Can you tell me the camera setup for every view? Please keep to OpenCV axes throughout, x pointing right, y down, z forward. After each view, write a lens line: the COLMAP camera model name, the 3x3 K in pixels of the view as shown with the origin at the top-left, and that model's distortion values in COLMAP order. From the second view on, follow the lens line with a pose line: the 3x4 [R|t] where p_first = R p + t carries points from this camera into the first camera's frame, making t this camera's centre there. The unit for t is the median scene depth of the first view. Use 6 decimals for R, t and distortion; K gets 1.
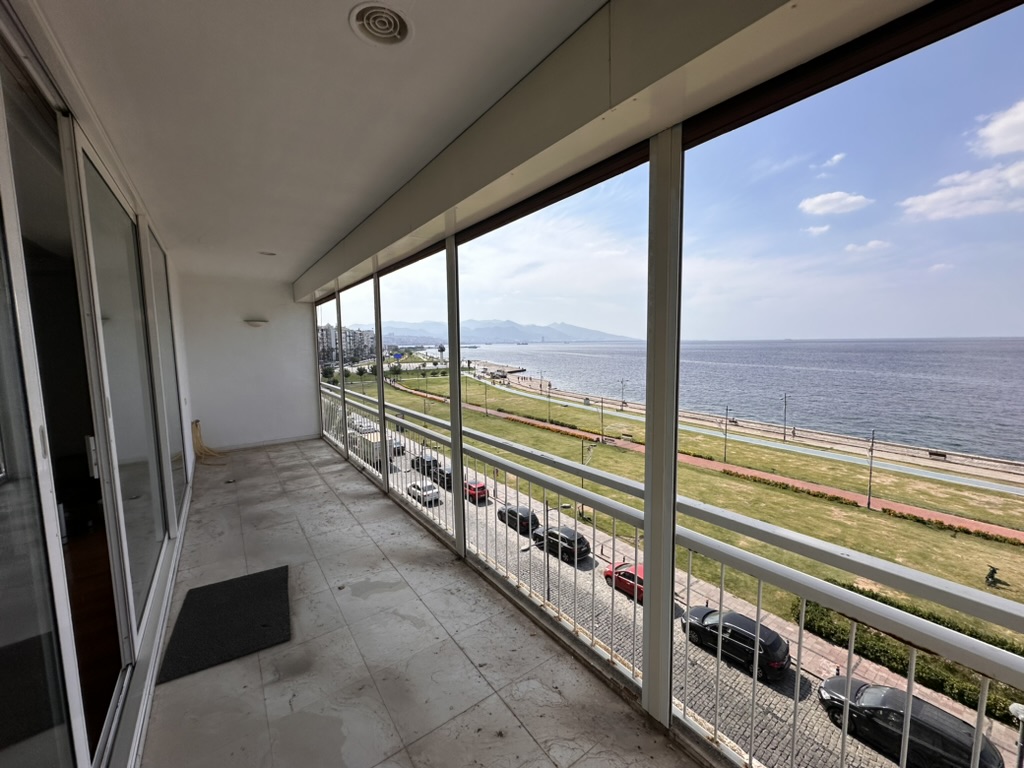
lens RADIAL K [[408.3, 0, 504.6], [0, 408.3, 377.5], [0, 0, 1]] dist [-0.003579, 0.000155]
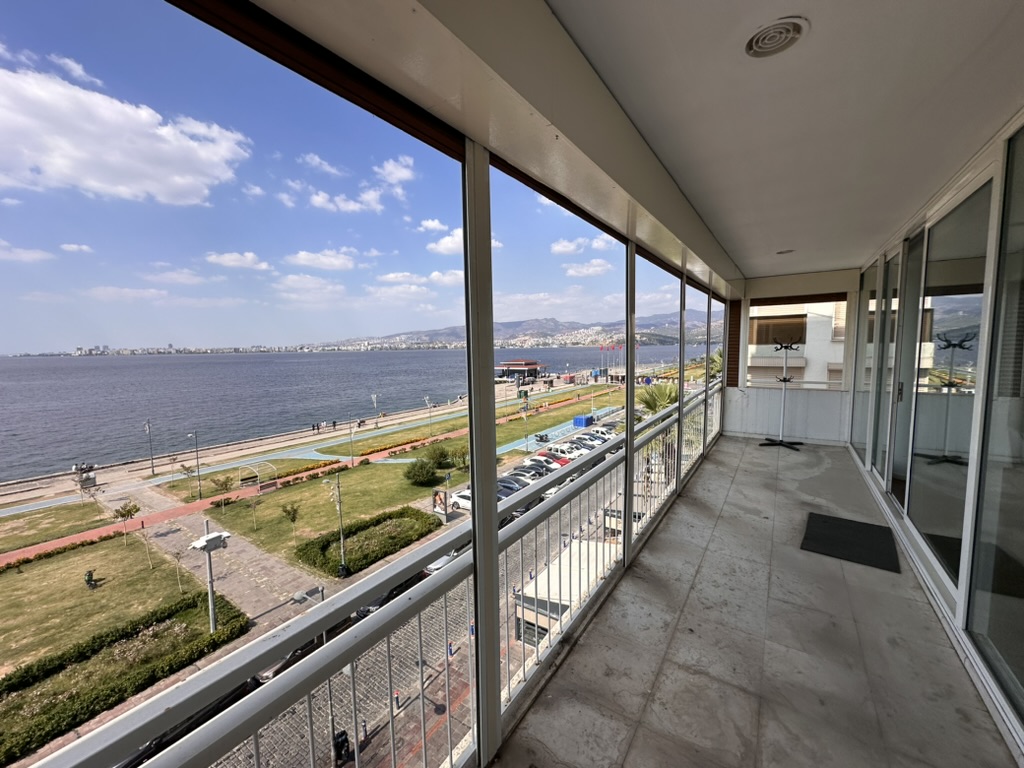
lens RADIAL K [[408.3, 0, 520.1], [0, 408.3, 380.4], [0, 0, 1]] dist [-0.003579, 0.000155]
pose [[-0.371190, -0.056903, 0.926812, -0.091639], [0.098851, 0.990027, 0.100375, -0.011988], [-0.923280, 0.128874, -0.361863, 0.150297]]
